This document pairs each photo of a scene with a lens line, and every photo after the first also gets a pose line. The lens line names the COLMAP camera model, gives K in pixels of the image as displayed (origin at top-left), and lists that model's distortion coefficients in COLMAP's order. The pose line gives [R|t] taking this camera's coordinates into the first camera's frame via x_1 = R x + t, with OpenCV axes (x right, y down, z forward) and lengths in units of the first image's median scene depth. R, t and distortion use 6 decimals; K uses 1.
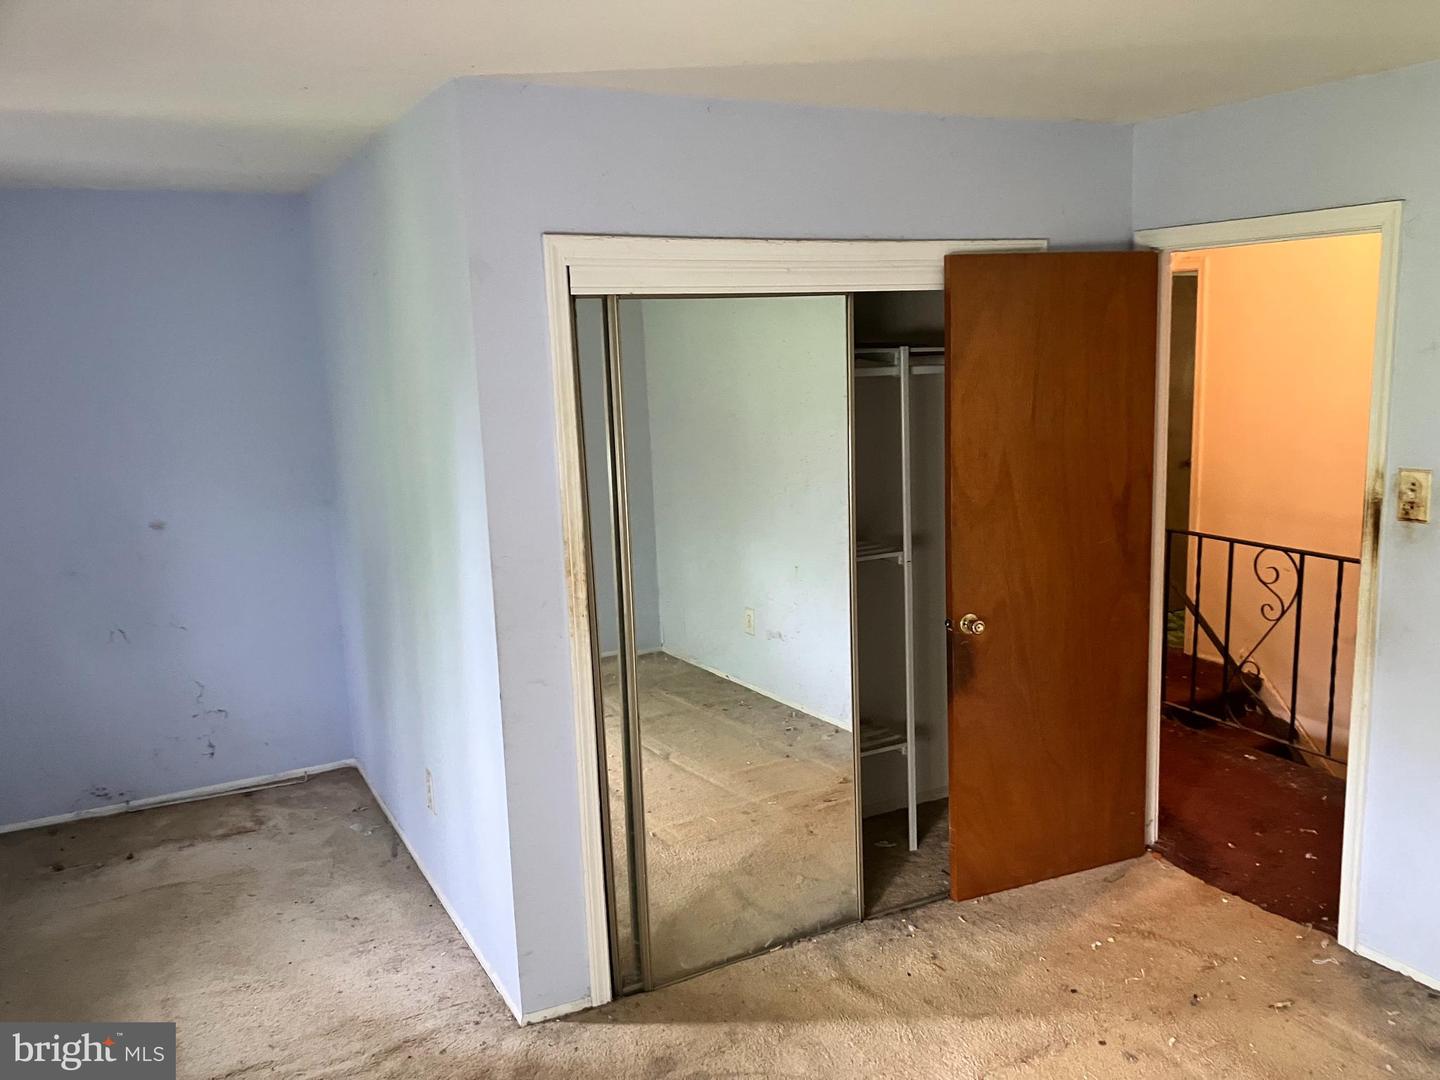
lens RADIAL K [[1177.0, 0, 719.3], [0, 1177.0, 545.0], [0, 0, 1]] dist [0.036424, -0.039203]
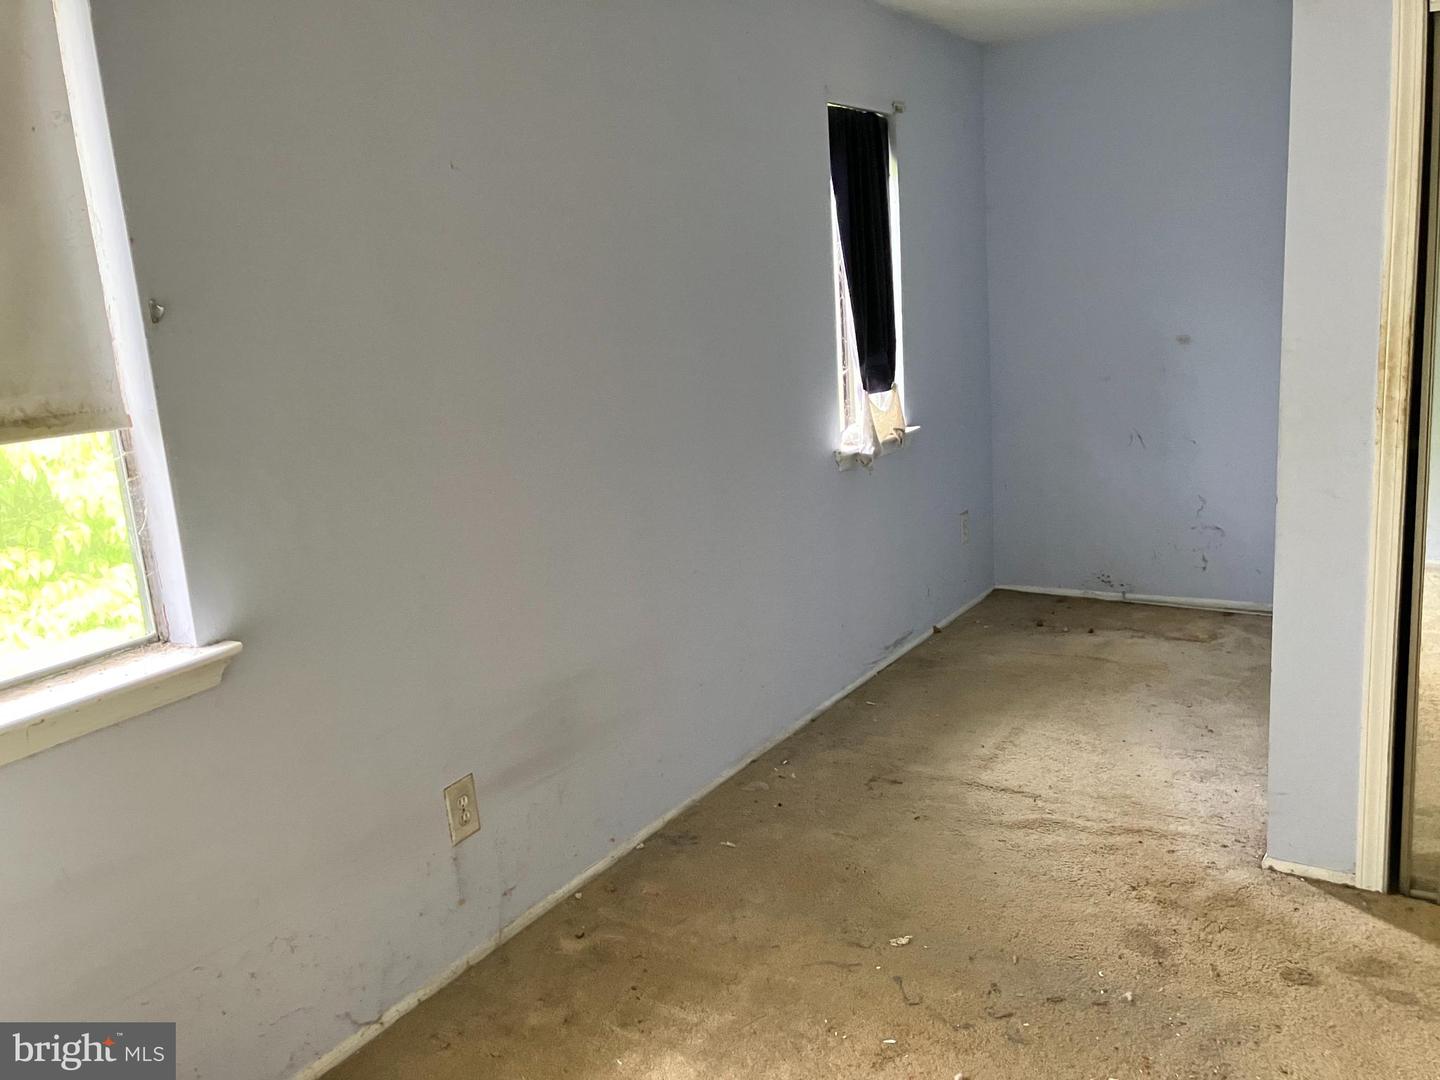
lens RADIAL K [[1177.0, 0, 719.8], [0, 1177.0, 538.4], [0, 0, 1]] dist [0.036424, -0.039203]
pose [[0.512651, 0.180377, -0.839436, 0.267155], [-0.100698, 0.983567, 0.149850, 0.049297], [0.852671, 0.007709, 0.522391, 0.129539]]
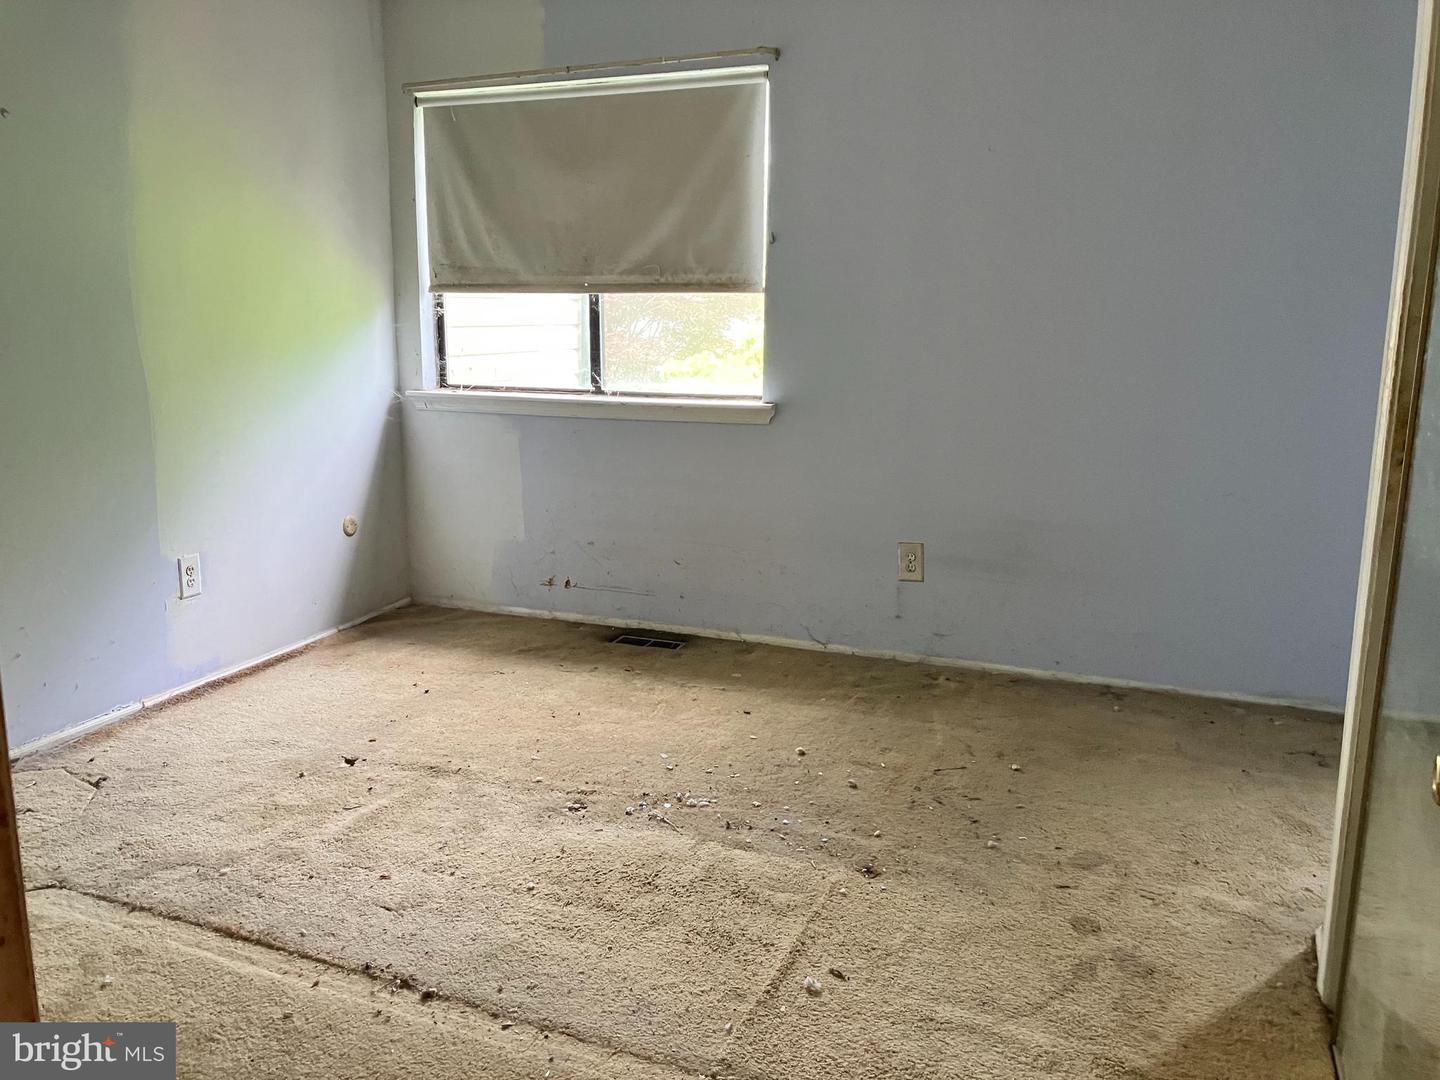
lens RADIAL K [[1177.0, 0, 719.6], [0, 1177.0, 536.7], [0, 0, 1]] dist [0.036424, -0.039203]
pose [[-0.752679, 0.164858, -0.637413, 0.458159], [-0.087934, 0.934298, 0.345479, -0.056771], [0.652489, 0.316085, -0.688730, 0.963552]]
